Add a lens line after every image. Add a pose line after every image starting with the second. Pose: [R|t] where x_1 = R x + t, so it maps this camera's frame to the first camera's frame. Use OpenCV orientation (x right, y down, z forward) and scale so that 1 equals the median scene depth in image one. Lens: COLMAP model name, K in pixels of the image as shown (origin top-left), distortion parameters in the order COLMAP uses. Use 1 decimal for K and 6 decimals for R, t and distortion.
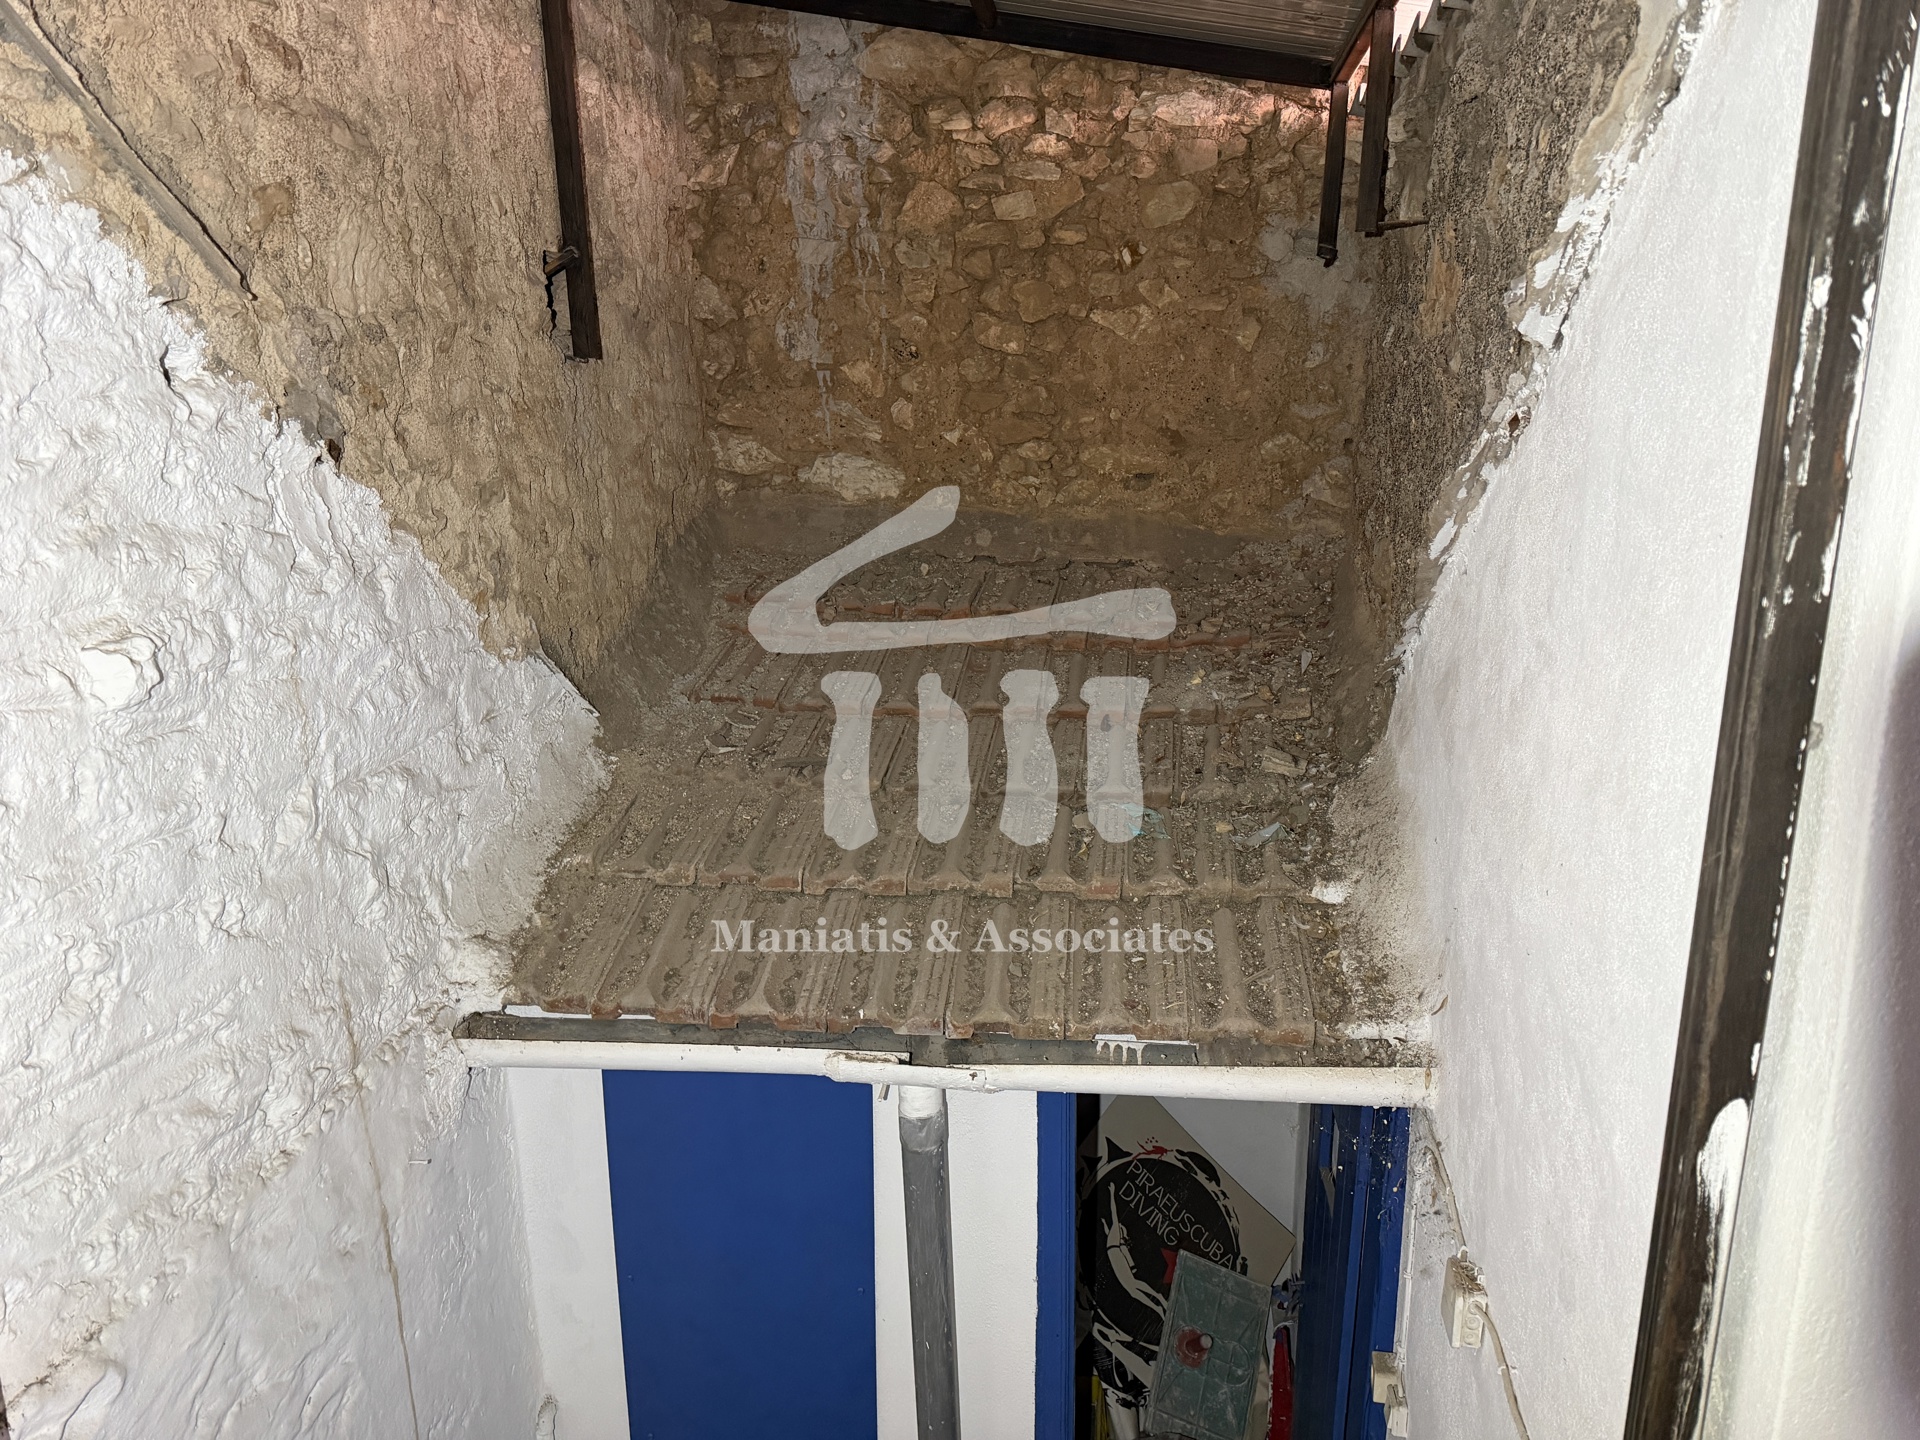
lens RADIAL K [[1346.1, 0, 966.0], [0, 1346.1, 723.1], [0, 0, 1]] dist [0.046507, -0.041083]
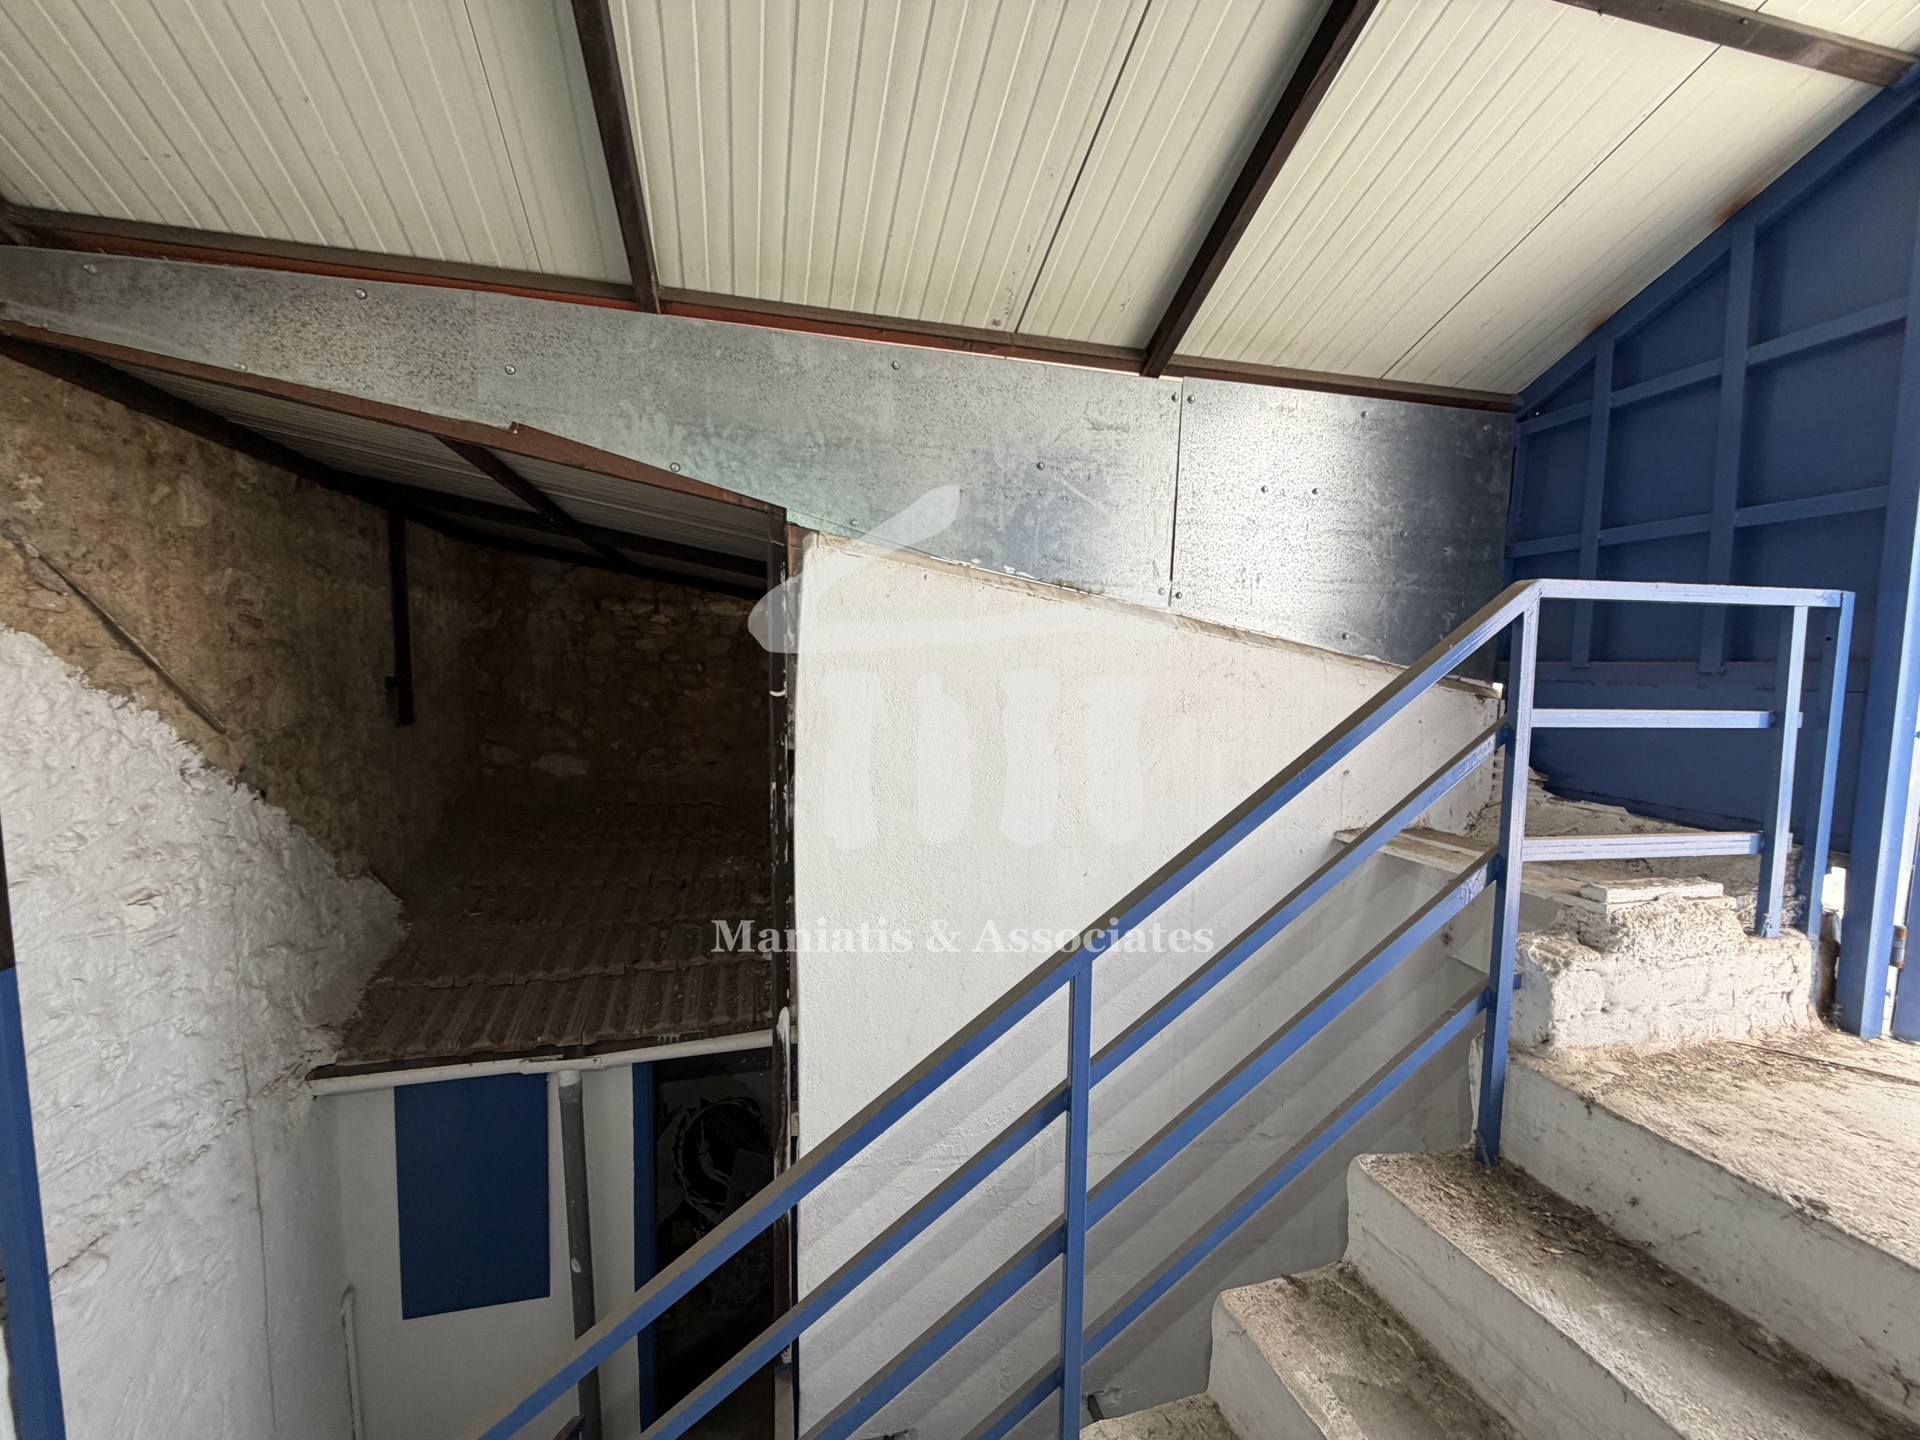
lens RADIAL K [[762.9, 0, 954.5], [0, 762.9, 720.3], [0, 0, 1]] dist [-0.000610, 0.000070]
pose [[0.939158, -0.000107, 0.343486, 0.115456], [0.061397, 0.983948, -0.167563, -0.034798], [-0.337955, 0.178457, 0.924089, -0.394486]]
